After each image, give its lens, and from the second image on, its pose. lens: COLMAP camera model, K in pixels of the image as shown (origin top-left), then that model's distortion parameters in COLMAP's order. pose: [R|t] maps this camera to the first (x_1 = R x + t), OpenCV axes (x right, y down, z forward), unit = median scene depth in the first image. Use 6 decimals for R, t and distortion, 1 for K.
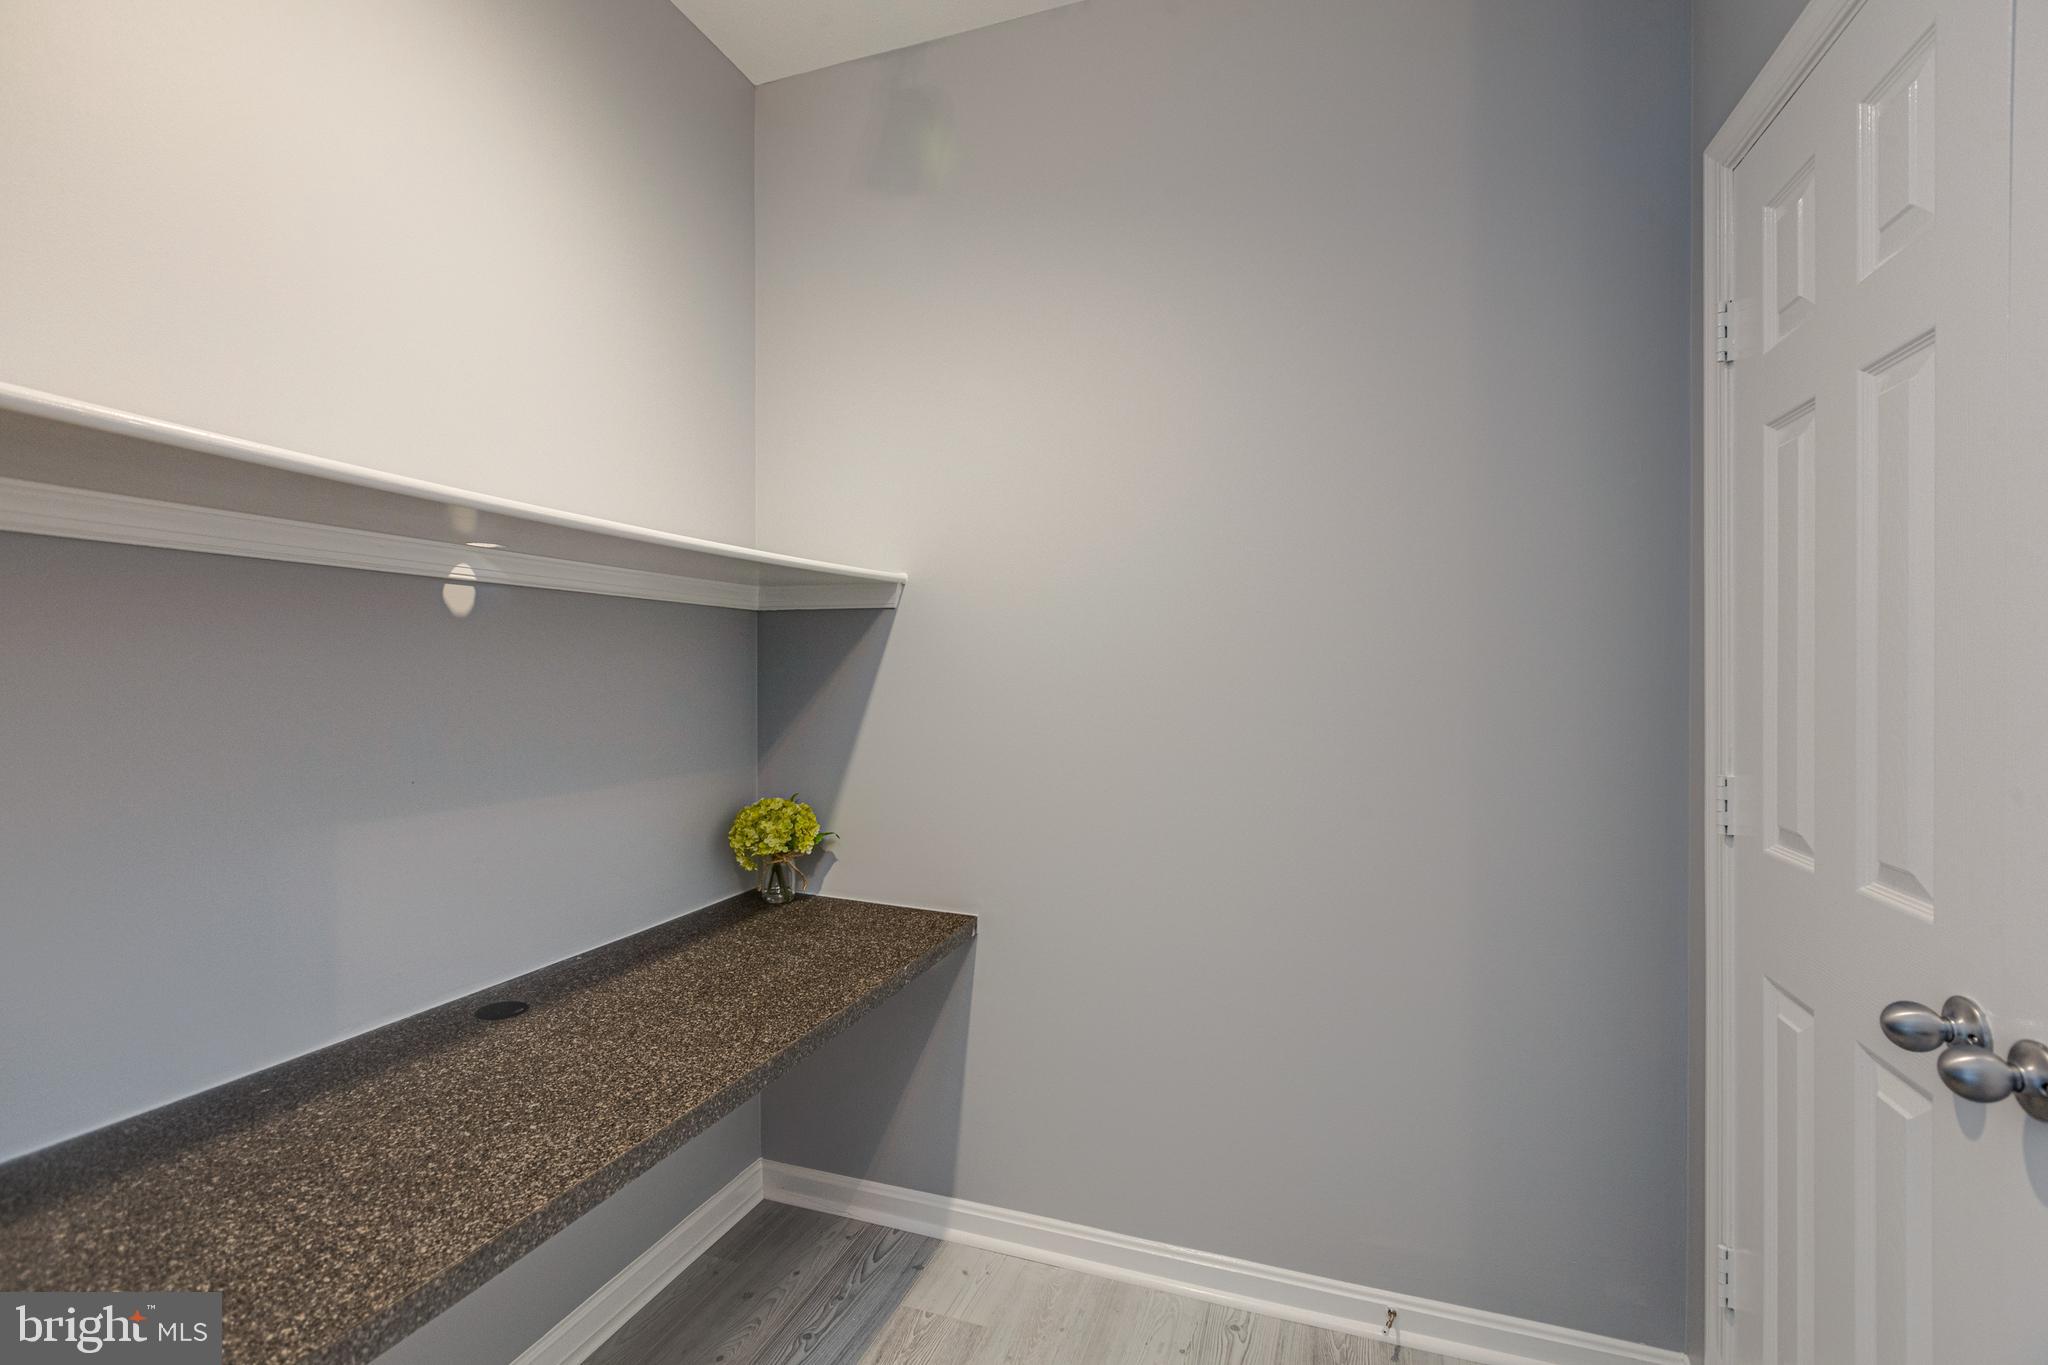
lens RADIAL K [[905.6, 0, 1023.4], [0, 905.6, 677.9], [0, 0, 1]] dist [0.003077, -0.001033]
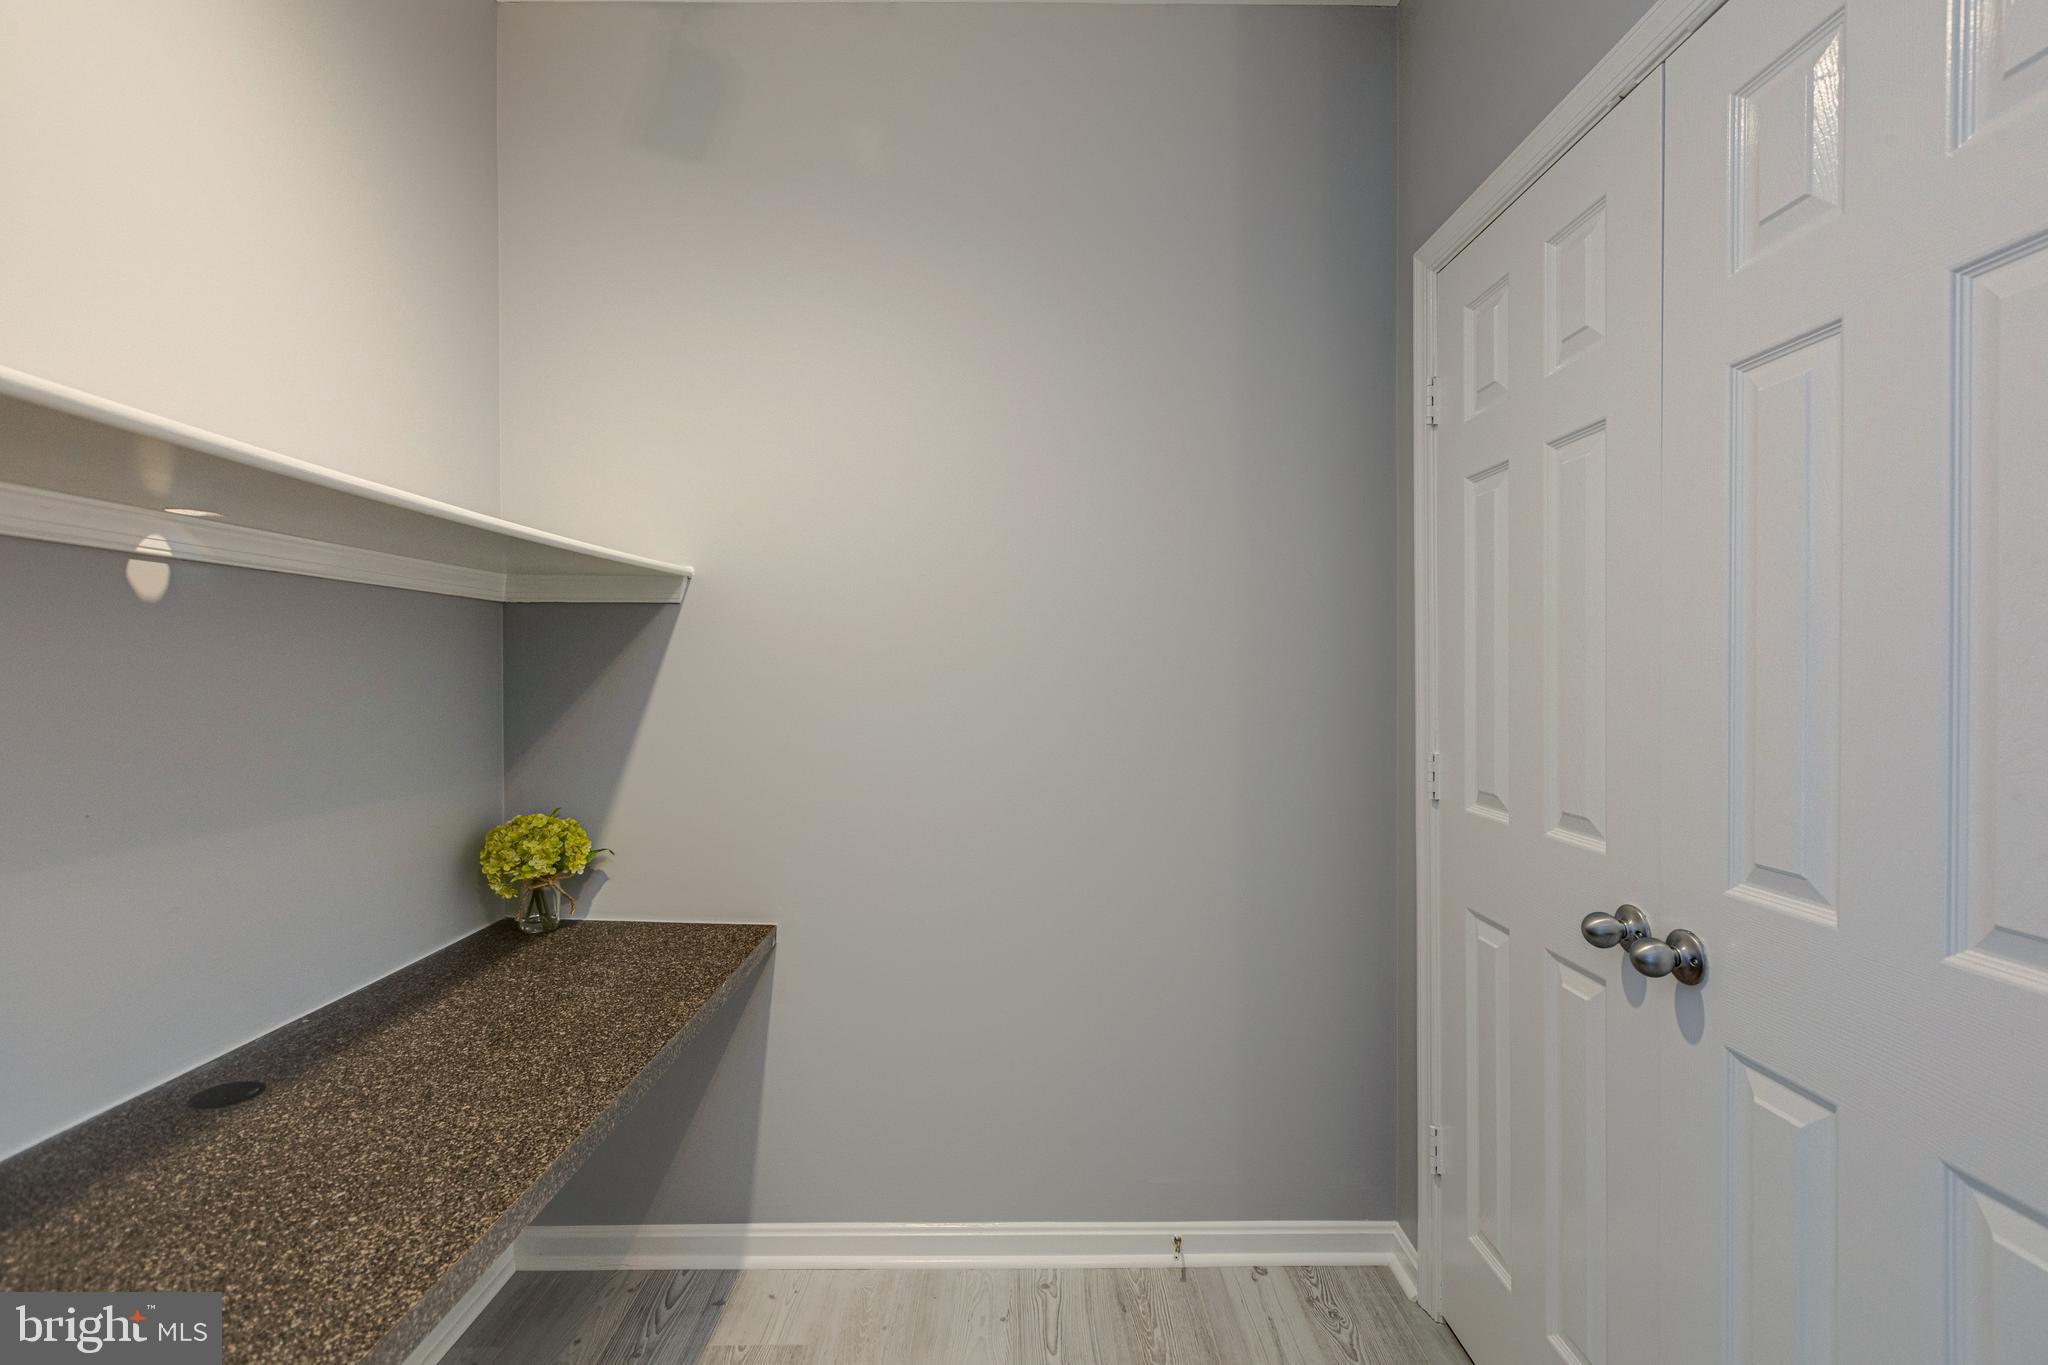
lens RADIAL K [[905.6, 0, 1029.6], [0, 905.6, 678.2], [0, 0, 1]] dist [0.003077, -0.001033]
pose [[0.940614, -0.003588, 0.339458, -0.162552], [0.003282, 0.999994, 0.001477, -0.000235], [-0.339461, -0.000275, 0.940620, 0.004134]]
